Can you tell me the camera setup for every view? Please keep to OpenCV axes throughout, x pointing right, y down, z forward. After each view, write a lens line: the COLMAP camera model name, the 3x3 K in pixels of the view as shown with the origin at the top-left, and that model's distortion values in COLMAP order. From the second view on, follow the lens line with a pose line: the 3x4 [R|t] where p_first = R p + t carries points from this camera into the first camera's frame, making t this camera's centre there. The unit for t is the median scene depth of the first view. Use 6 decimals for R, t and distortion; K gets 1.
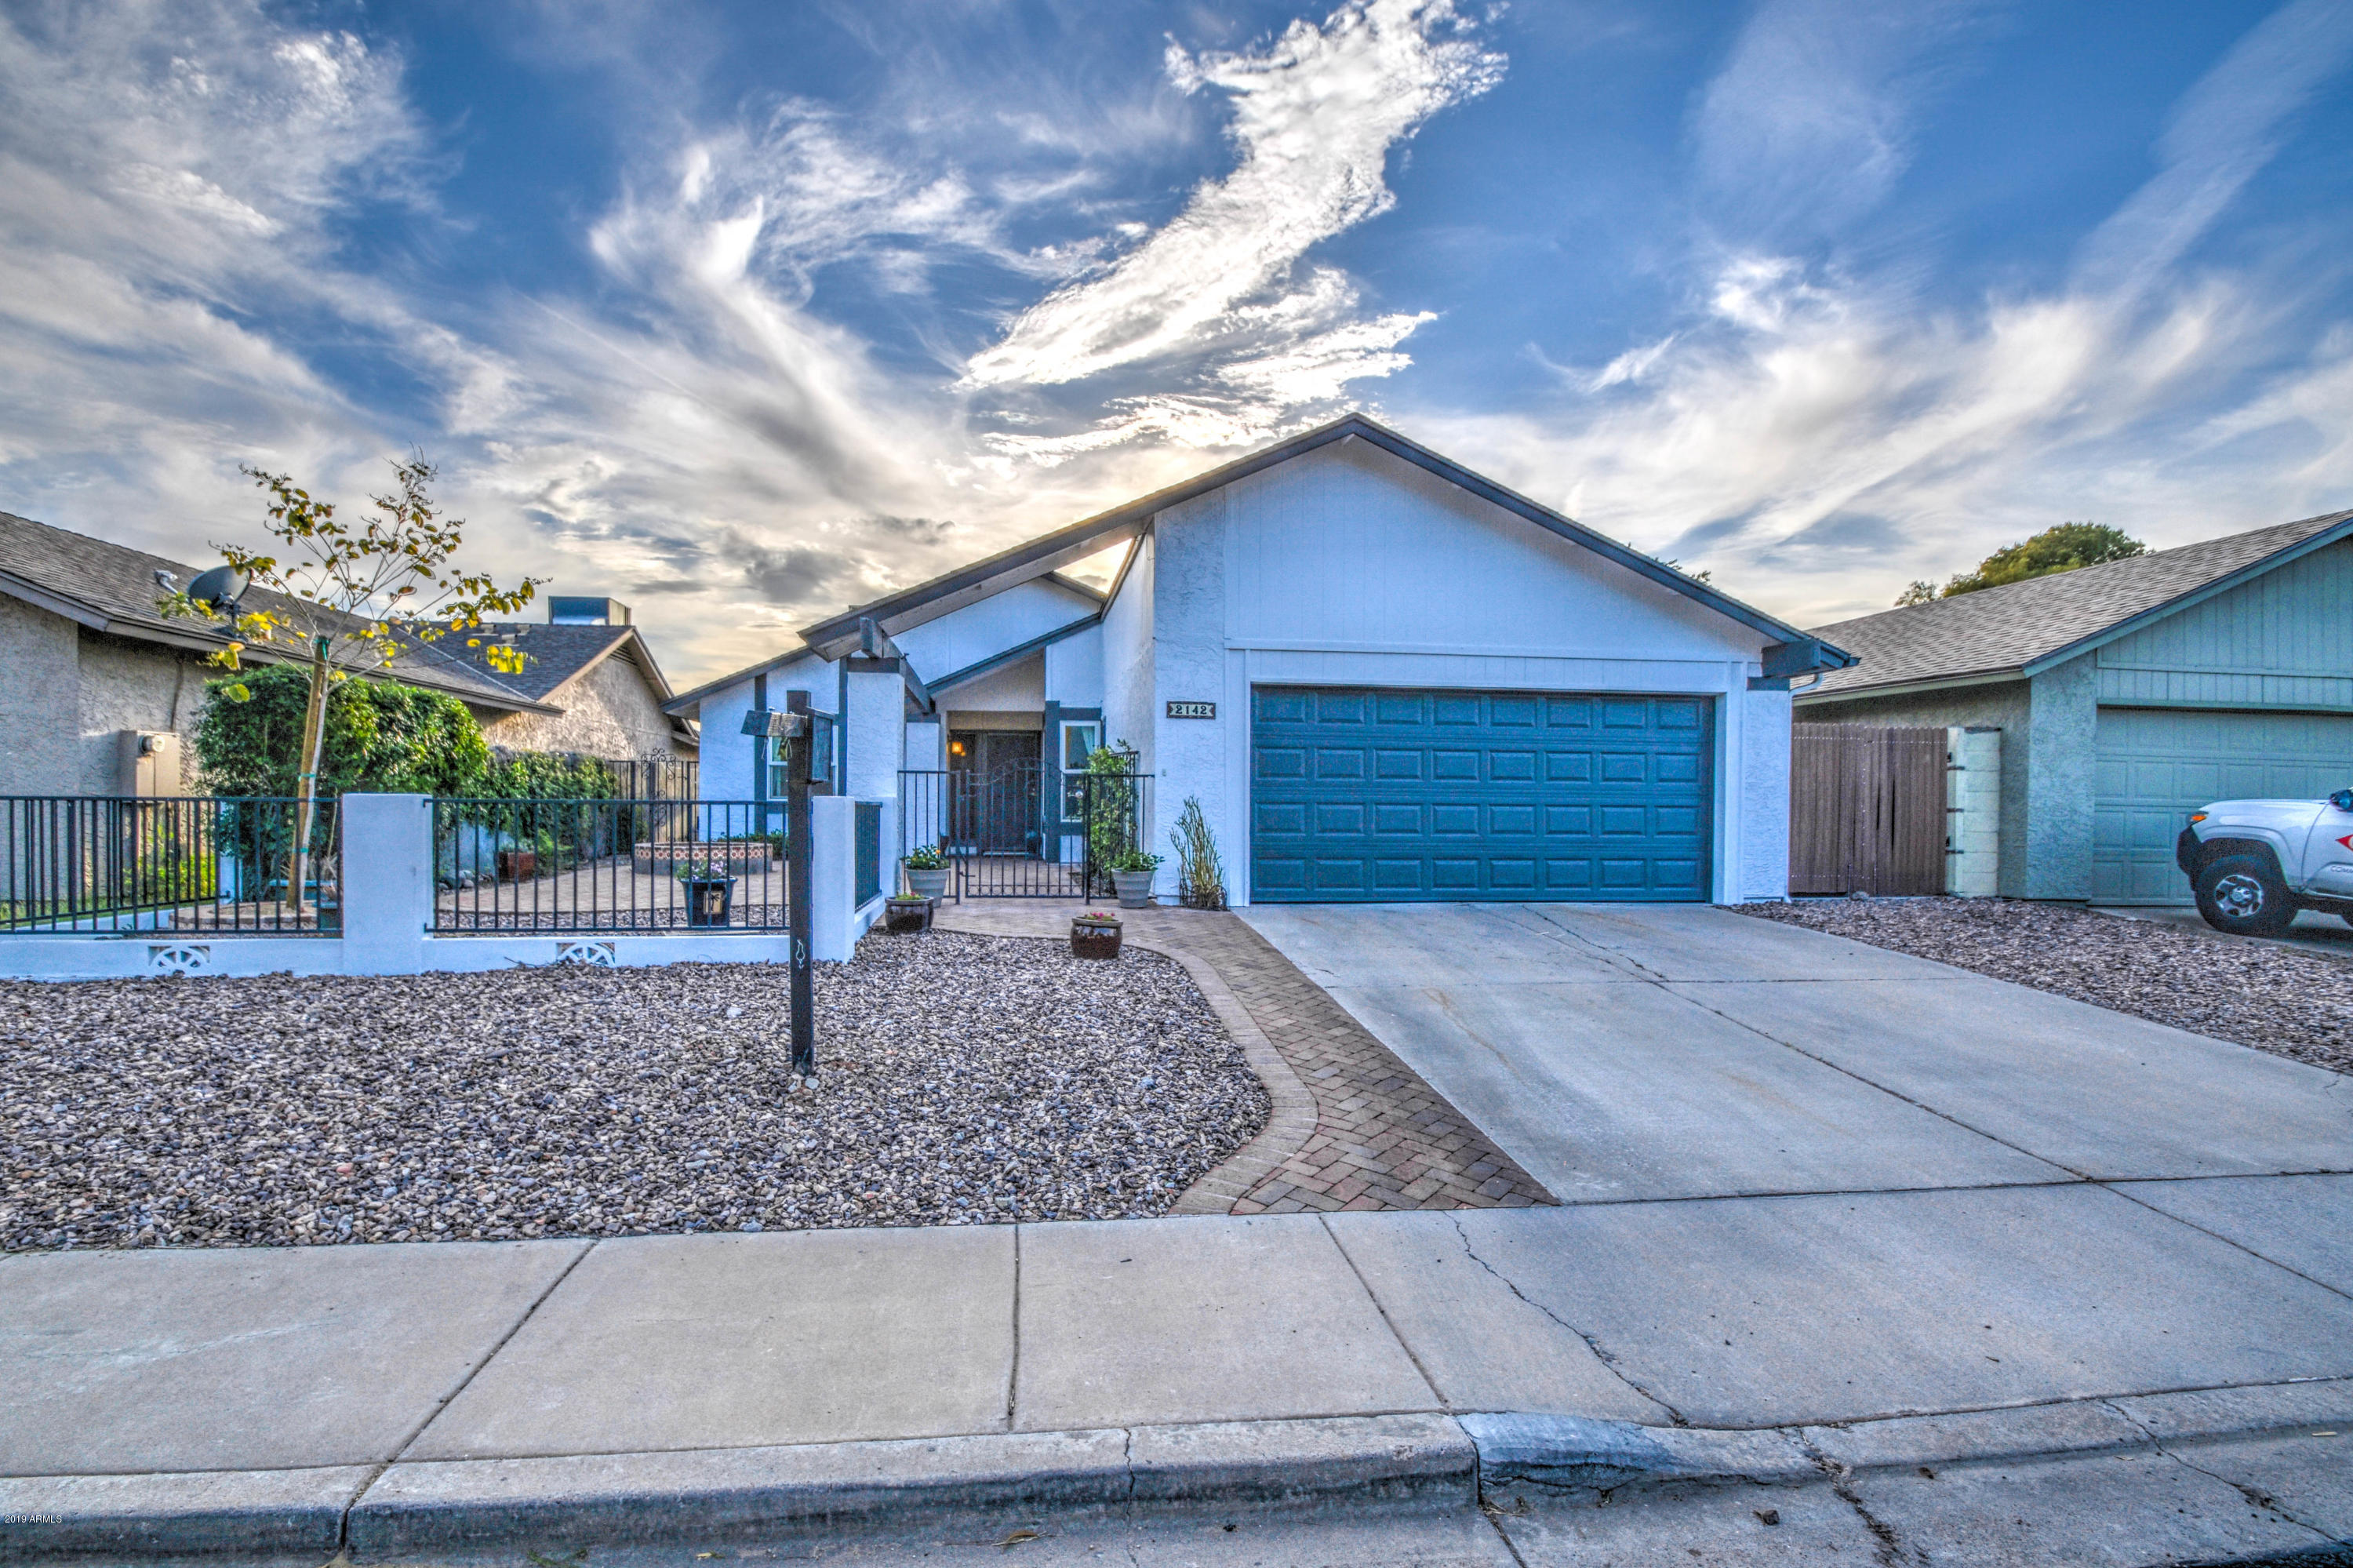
lens RADIAL K [[1120.2, 0, 1173.7], [0, 1120.2, 823.7], [0, 0, 1]] dist [0.000599, -0.013891]
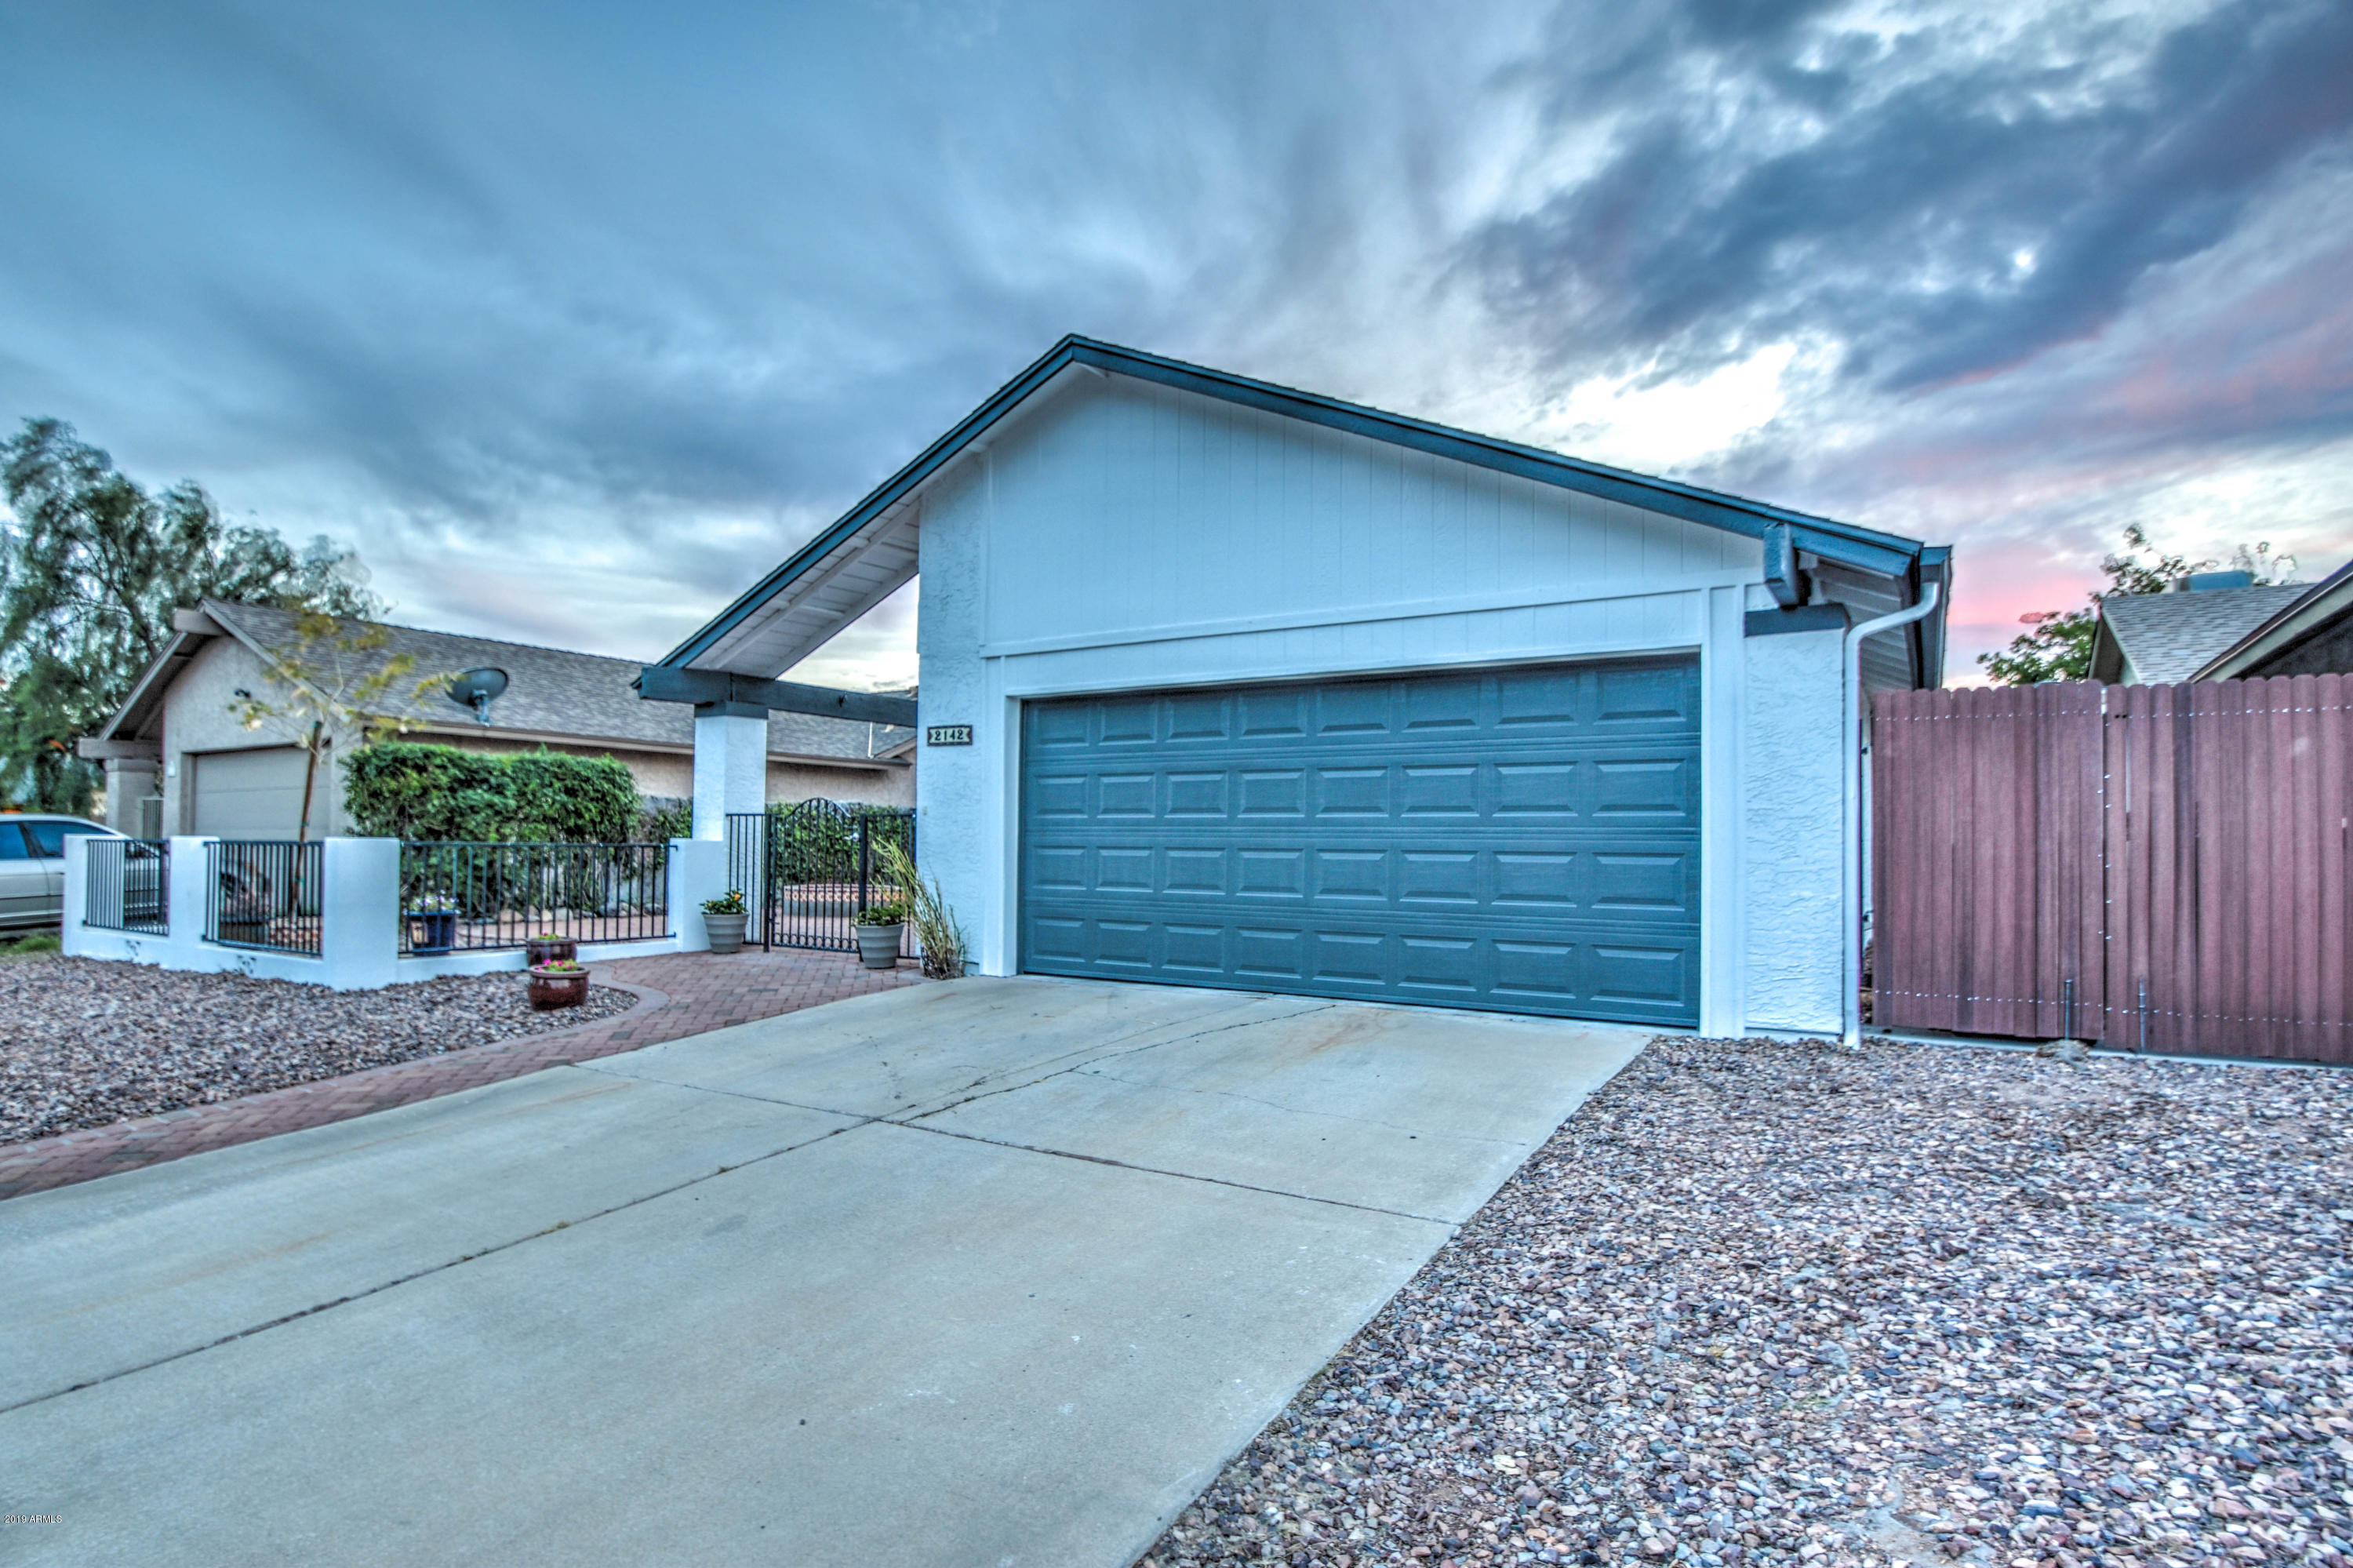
lens RADIAL K [[1257.9, 0, 1157.2], [0, 1257.9, 822.1], [0, 0, 1]] dist [-0.019298, -0.004262]
pose [[0.758347, -0.011988, -0.651740, 1.138823], [-0.015080, 0.999241, -0.035926, -0.008779], [0.651676, 0.037073, 0.757591, 0.607732]]
